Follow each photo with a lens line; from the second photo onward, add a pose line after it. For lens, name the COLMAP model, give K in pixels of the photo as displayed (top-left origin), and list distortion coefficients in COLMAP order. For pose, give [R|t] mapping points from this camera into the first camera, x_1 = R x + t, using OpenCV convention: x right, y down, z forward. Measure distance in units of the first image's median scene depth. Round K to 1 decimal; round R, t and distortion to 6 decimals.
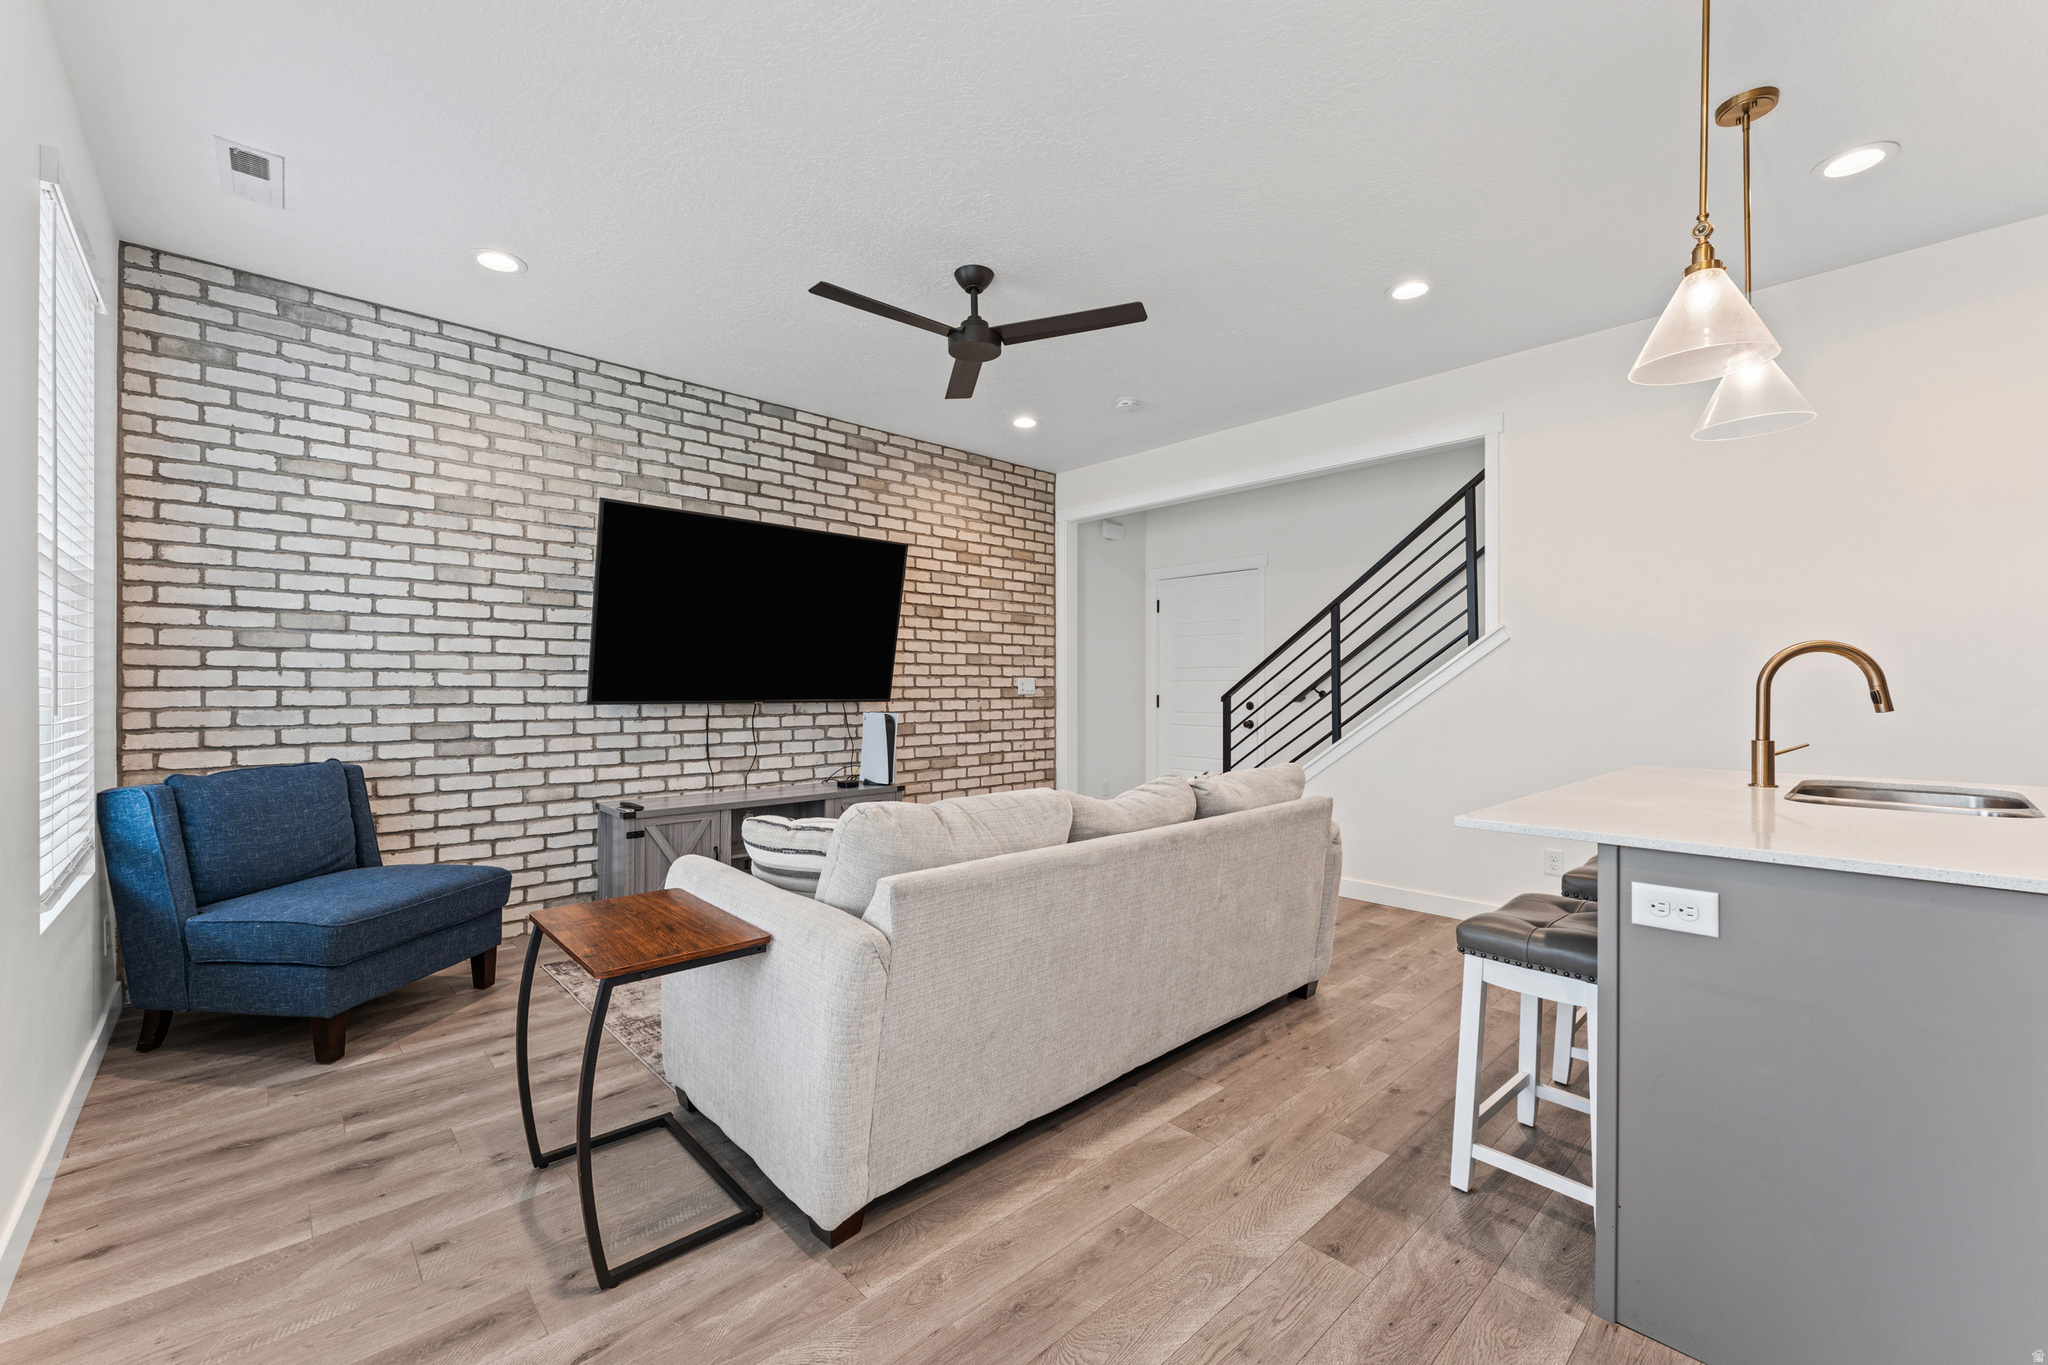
lens RADIAL K [[824.0, 0, 1020.6], [0, 824.0, 685.1], [0, 0, 1]] dist [-0.002464, 0.000185]
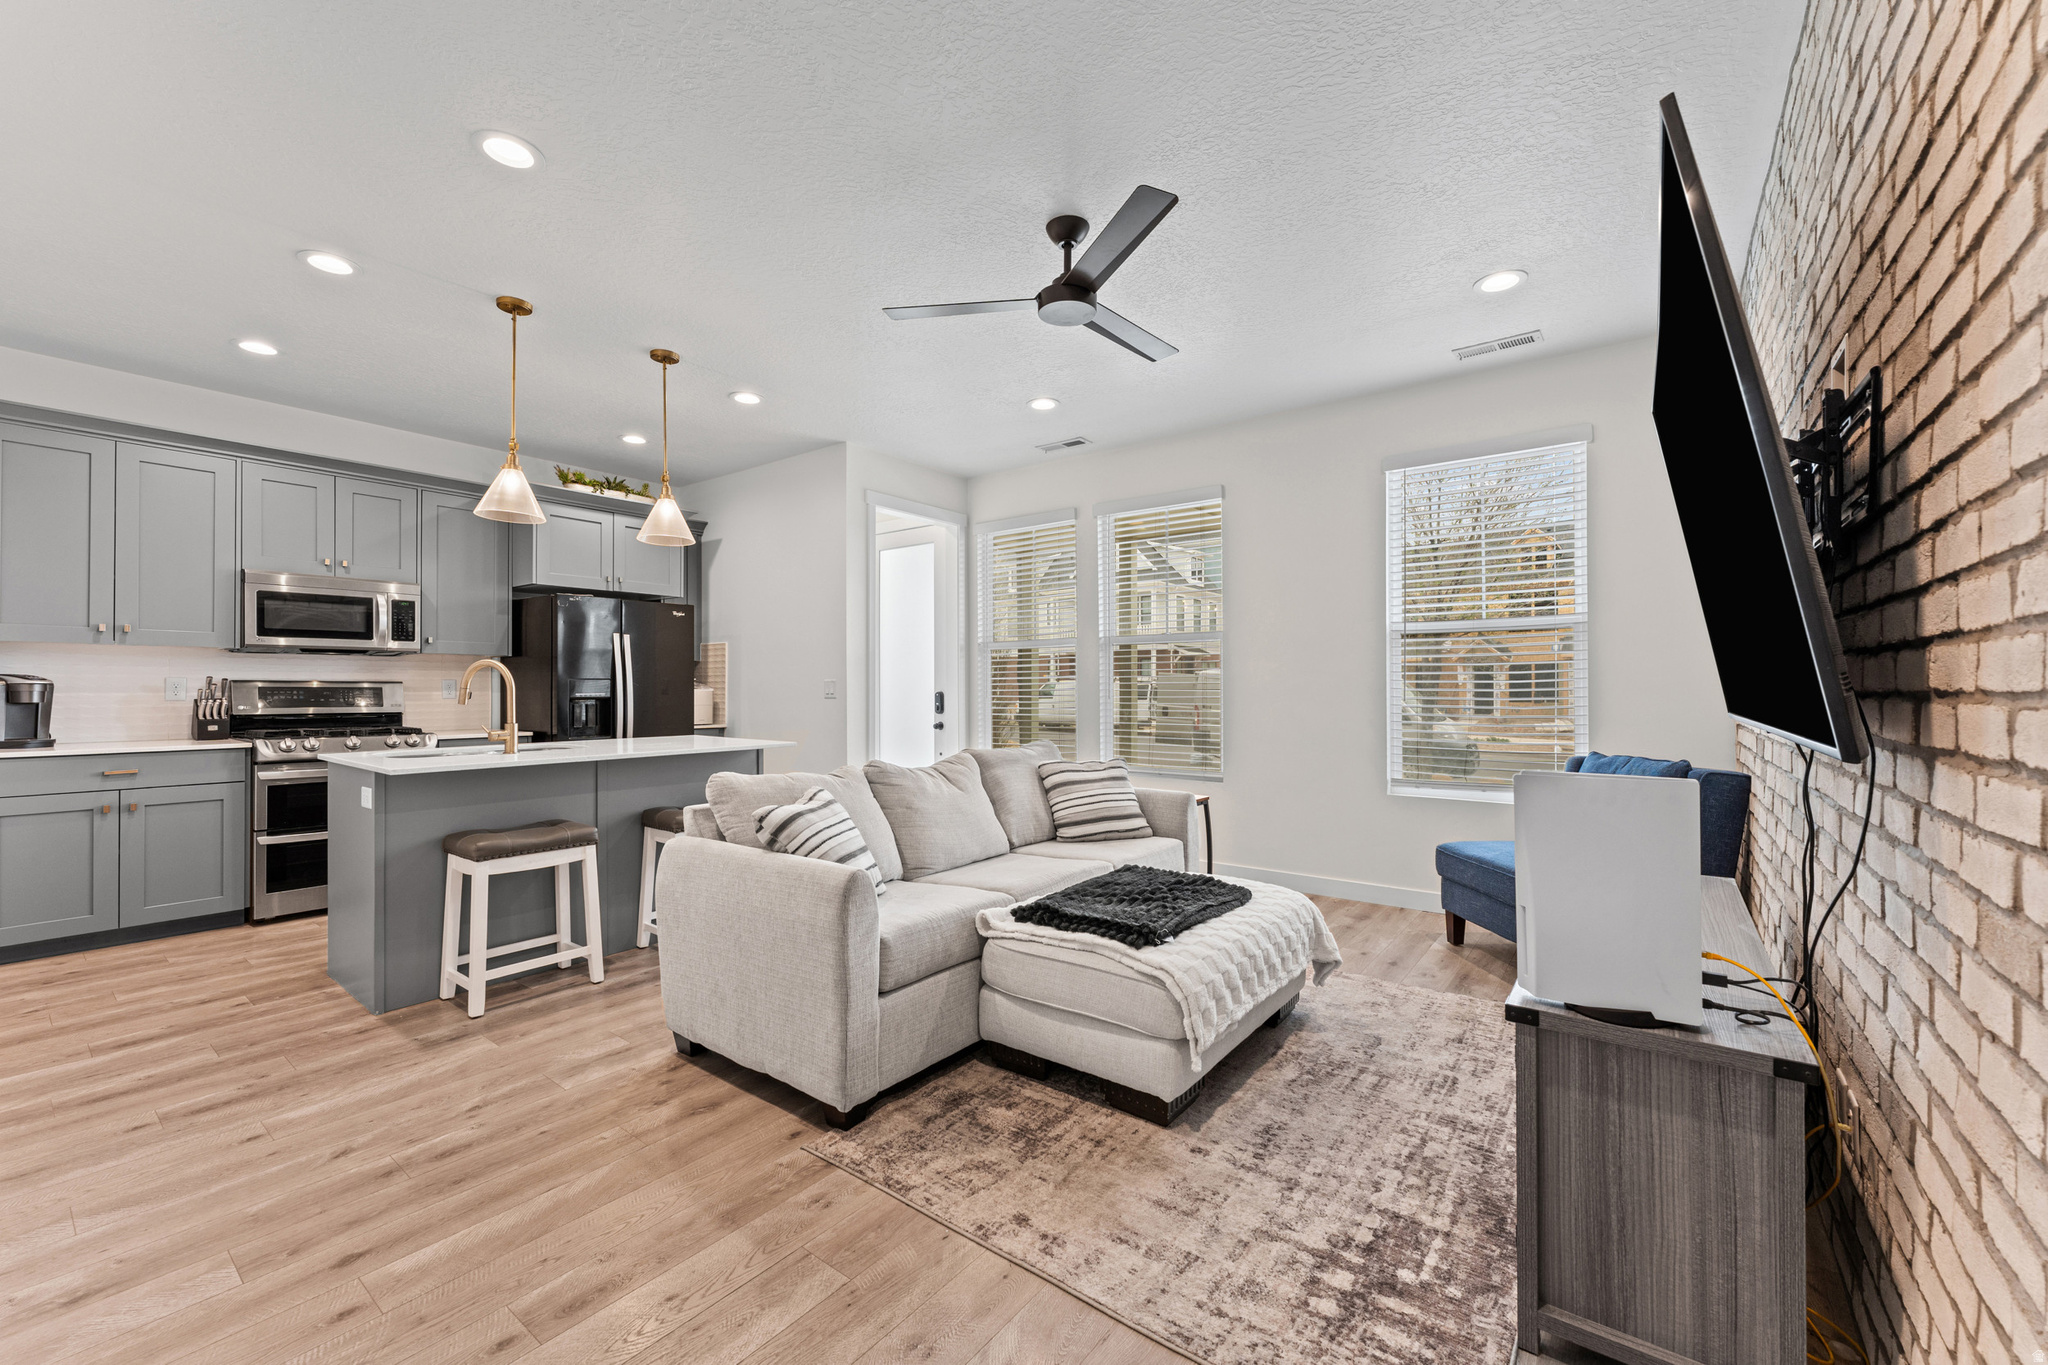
lens RADIAL K [[824.0, 0, 1020.6], [0, 824.0, 685.1], [0, 0, 1]] dist [-0.002464, 0.000185]
pose [[-0.987009, -0.001507, -0.160658, 0.102370], [-0.000903, 0.999992, -0.003828, -0.000191], [0.160663, -0.003633, -0.987003, 1.324701]]
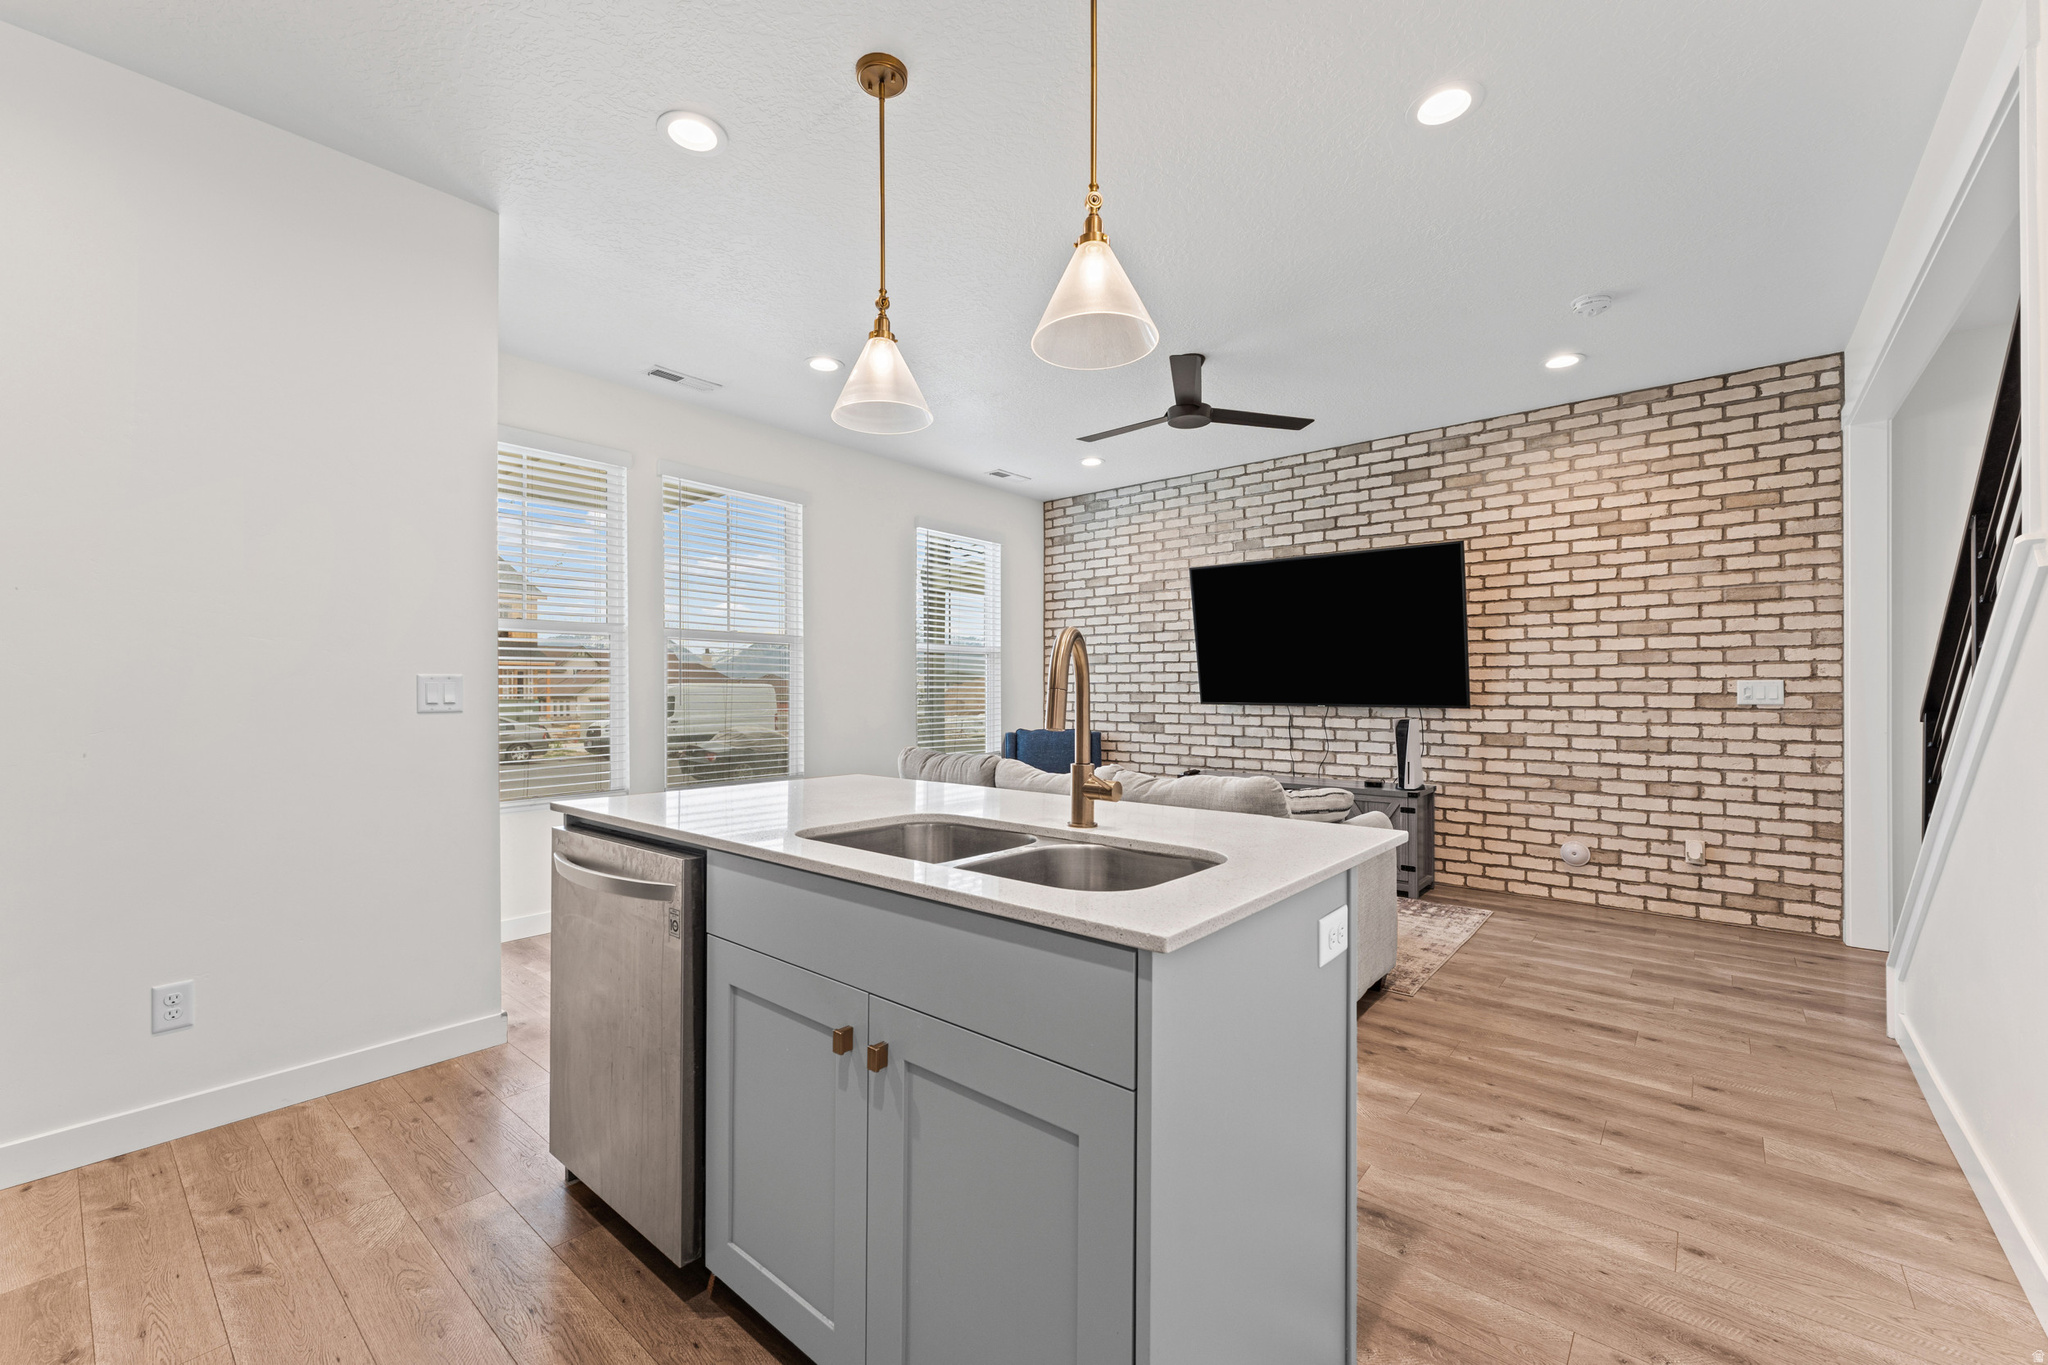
lens RADIAL K [[824.0, 0, 1020.6], [0, 824.0, 685.1], [0, 0, 1]] dist [-0.002464, 0.000185]
pose [[0.120543, -0.011012, -0.992647, 0.806101], [-0.002110, 0.999933, -0.011349, 0.005994], [0.992706, 0.003463, 0.120512, 0.425738]]
